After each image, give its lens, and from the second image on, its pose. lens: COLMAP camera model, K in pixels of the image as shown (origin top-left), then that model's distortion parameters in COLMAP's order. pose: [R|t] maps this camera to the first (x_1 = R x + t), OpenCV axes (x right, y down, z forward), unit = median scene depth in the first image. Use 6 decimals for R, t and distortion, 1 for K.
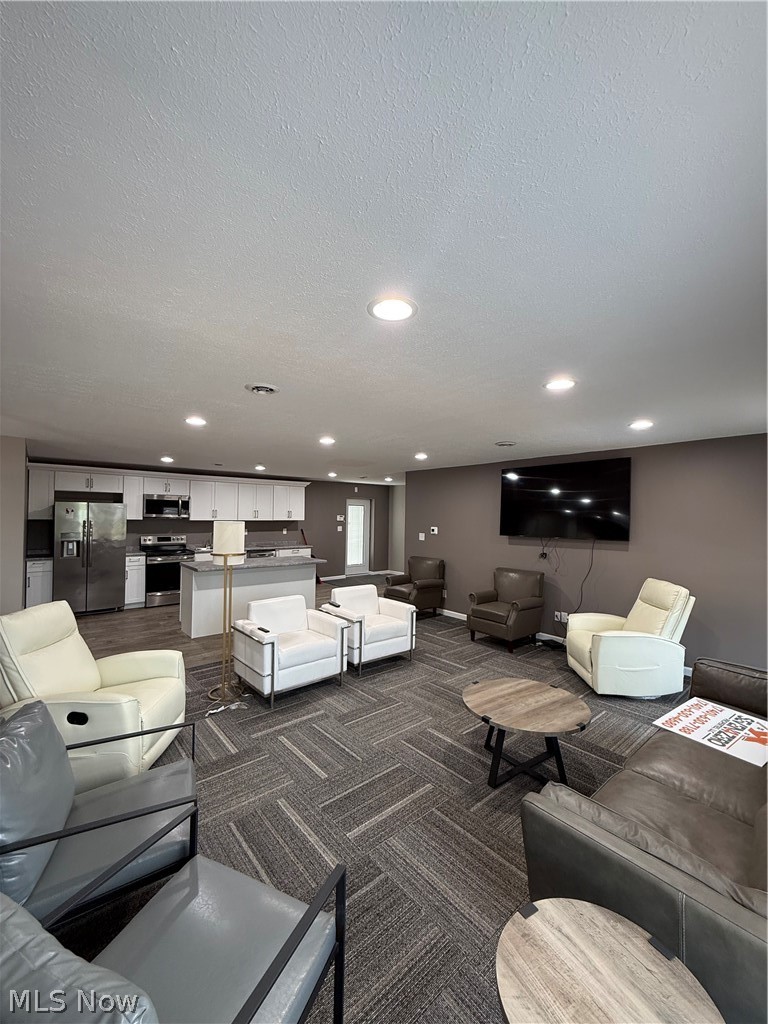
lens RADIAL K [[407.1, 0, 385.9], [0, 407.1, 511.2], [0, 0, 1]] dist [0.001480, -0.000042]
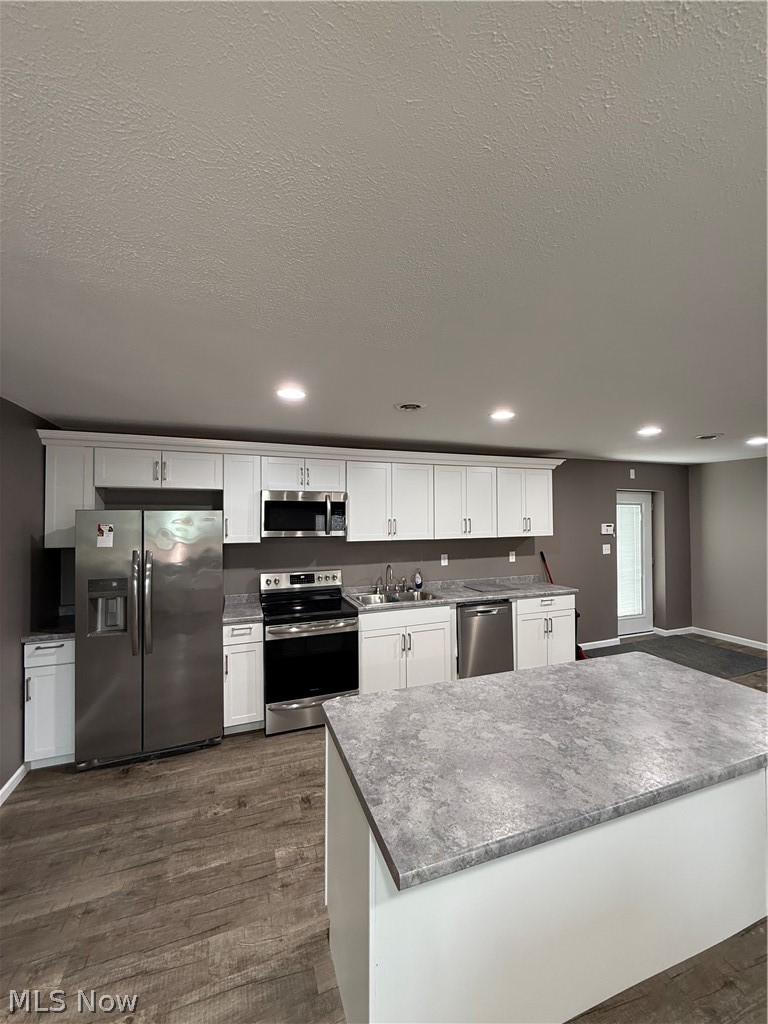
lens RADIAL K [[407.1, 0, 385.9], [0, 407.1, 511.2], [0, 0, 1]] dist [0.001480, -0.000042]
pose [[0.937530, -0.016943, -0.347492, -0.265619], [0.016736, 0.999853, -0.003597, -0.011981], [0.347502, -0.002443, 0.937676, 0.553152]]
